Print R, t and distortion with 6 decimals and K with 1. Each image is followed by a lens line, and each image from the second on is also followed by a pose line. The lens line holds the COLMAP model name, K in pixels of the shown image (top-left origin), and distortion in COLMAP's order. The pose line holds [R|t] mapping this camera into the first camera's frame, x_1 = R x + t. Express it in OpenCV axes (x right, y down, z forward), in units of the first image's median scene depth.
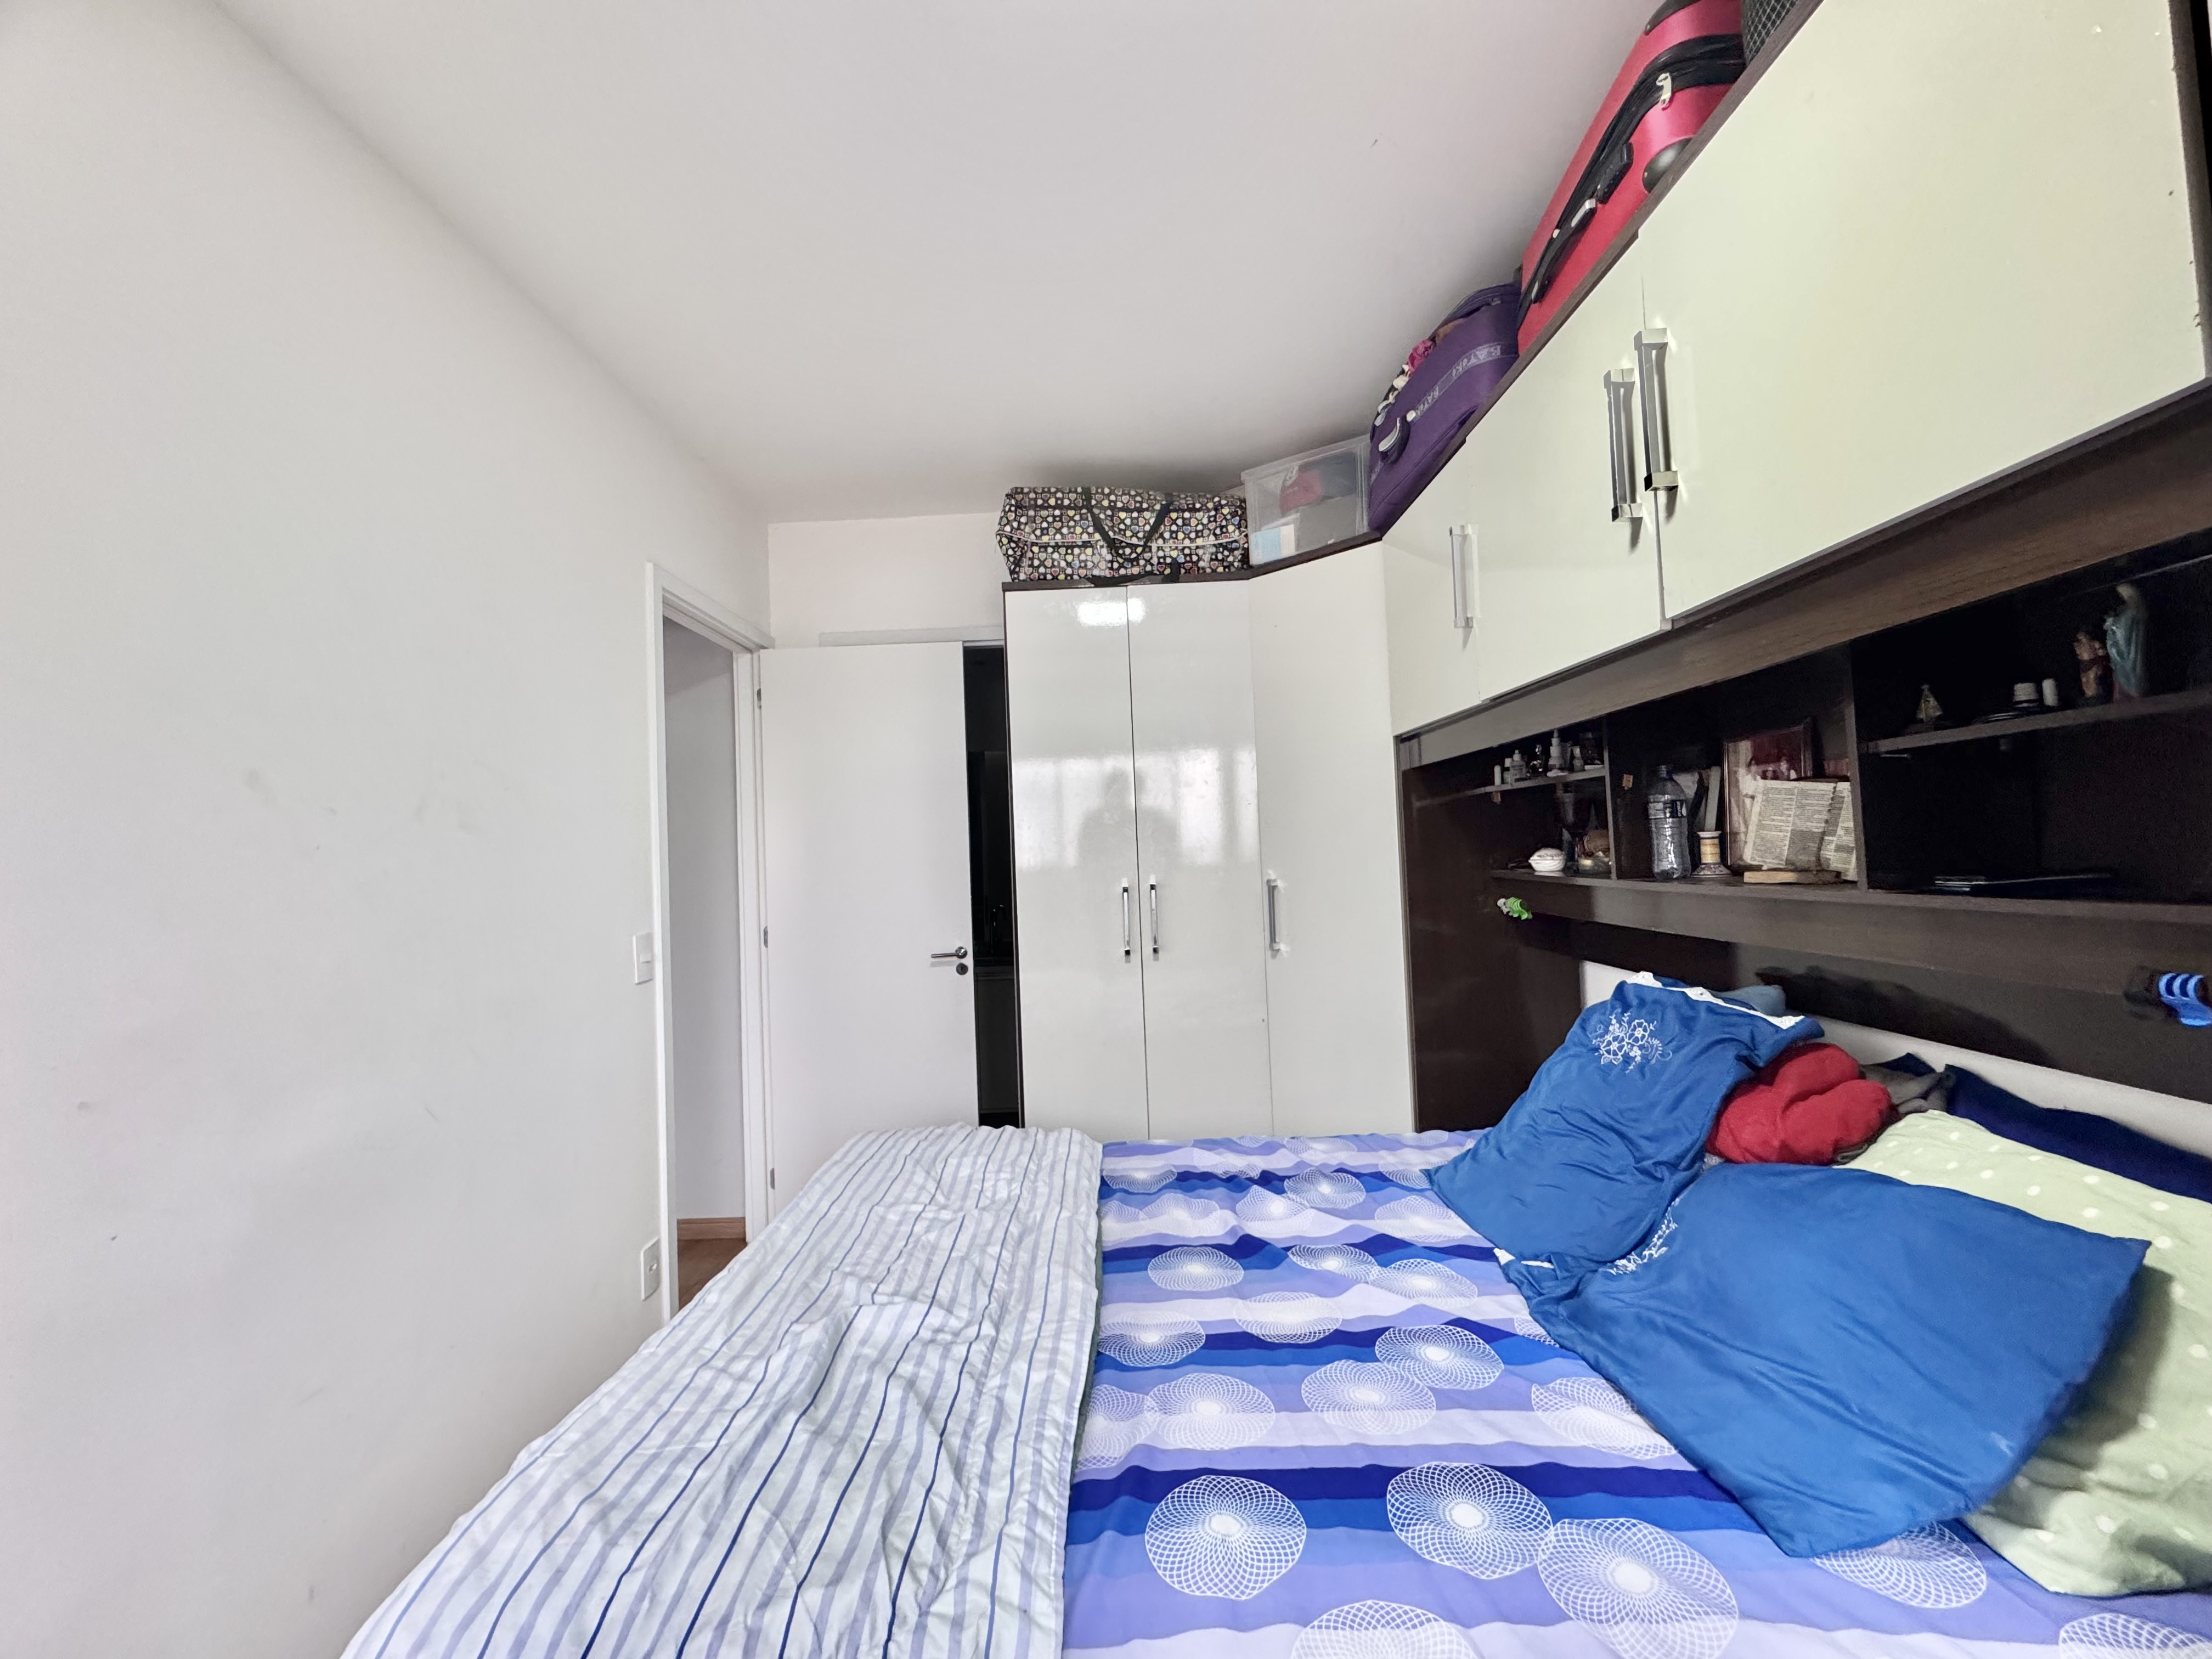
lens RADIAL K [[881.1, 0, 1104.8], [0, 881.1, 826.1], [0, 0, 1]] dist [-0.001463, 0.000350]
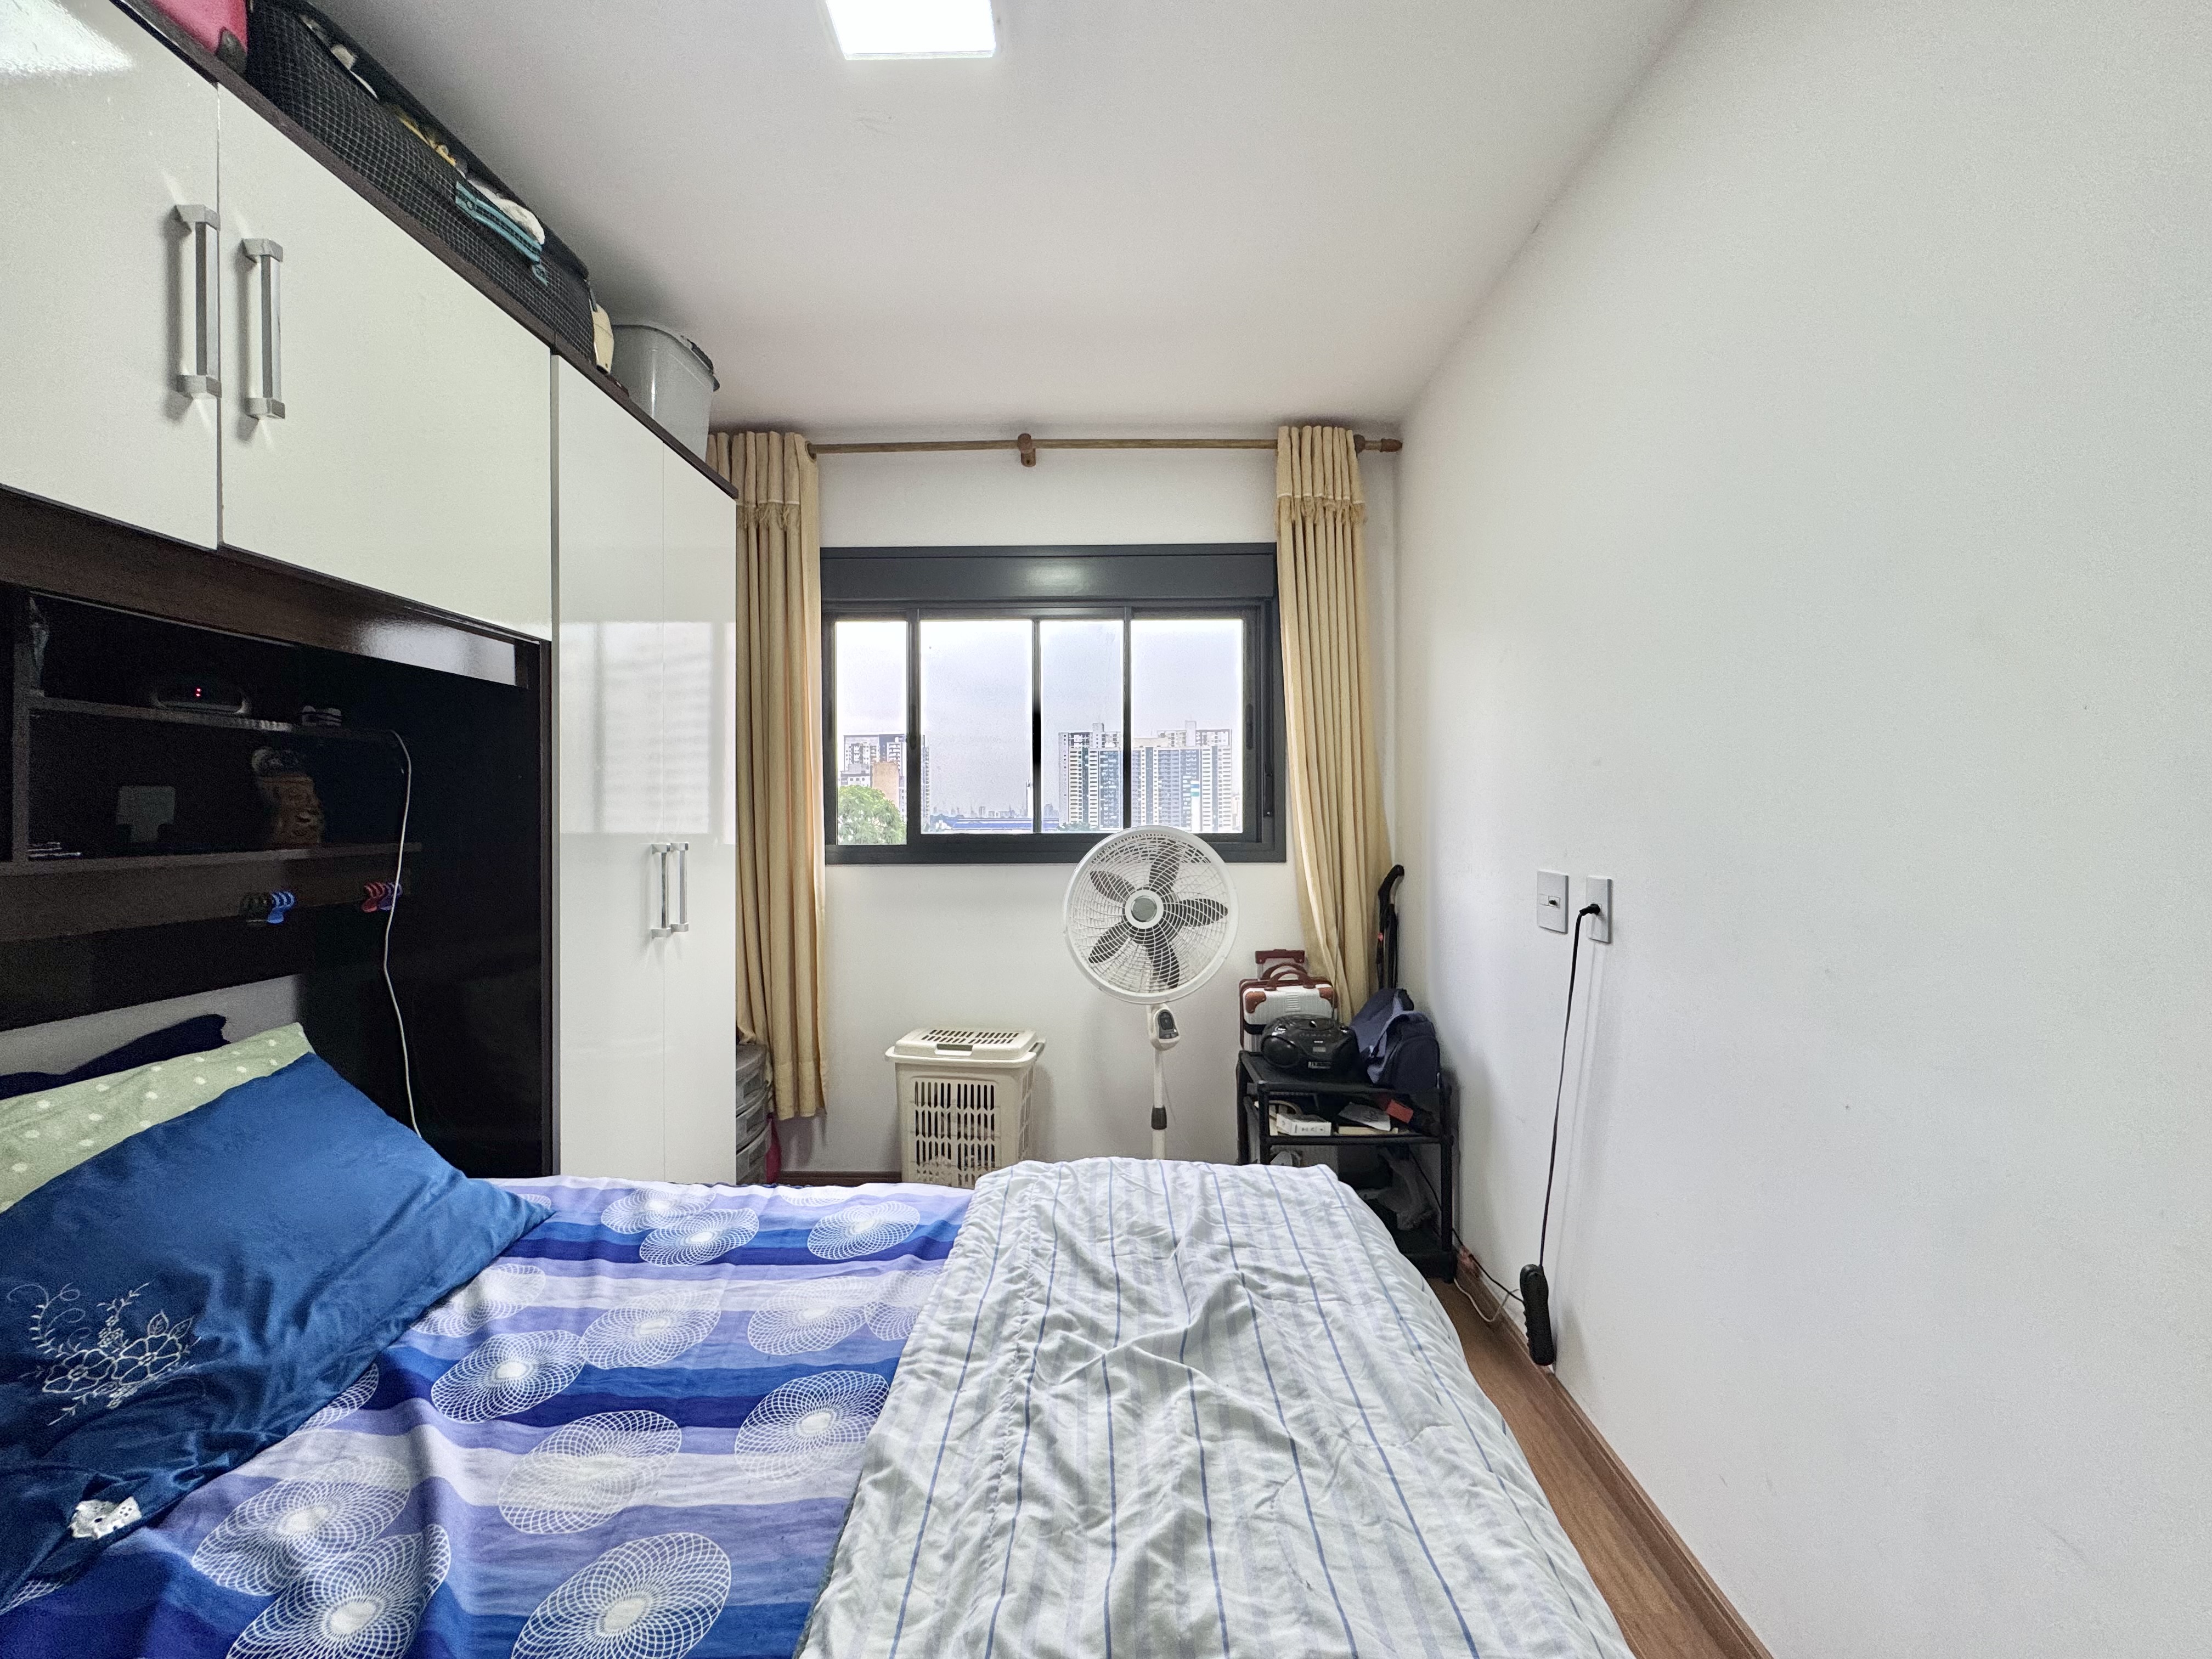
lens RADIAL K [[881.1, 0, 1104.8], [0, 881.1, 826.1], [0, 0, 1]] dist [-0.001463, 0.000350]
pose [[-0.999175, 0.040150, -0.006168, -0.222885], [0.040299, 0.998840, -0.026347, 0.105507], [0.005103, -0.026573, -0.999634, 1.869391]]
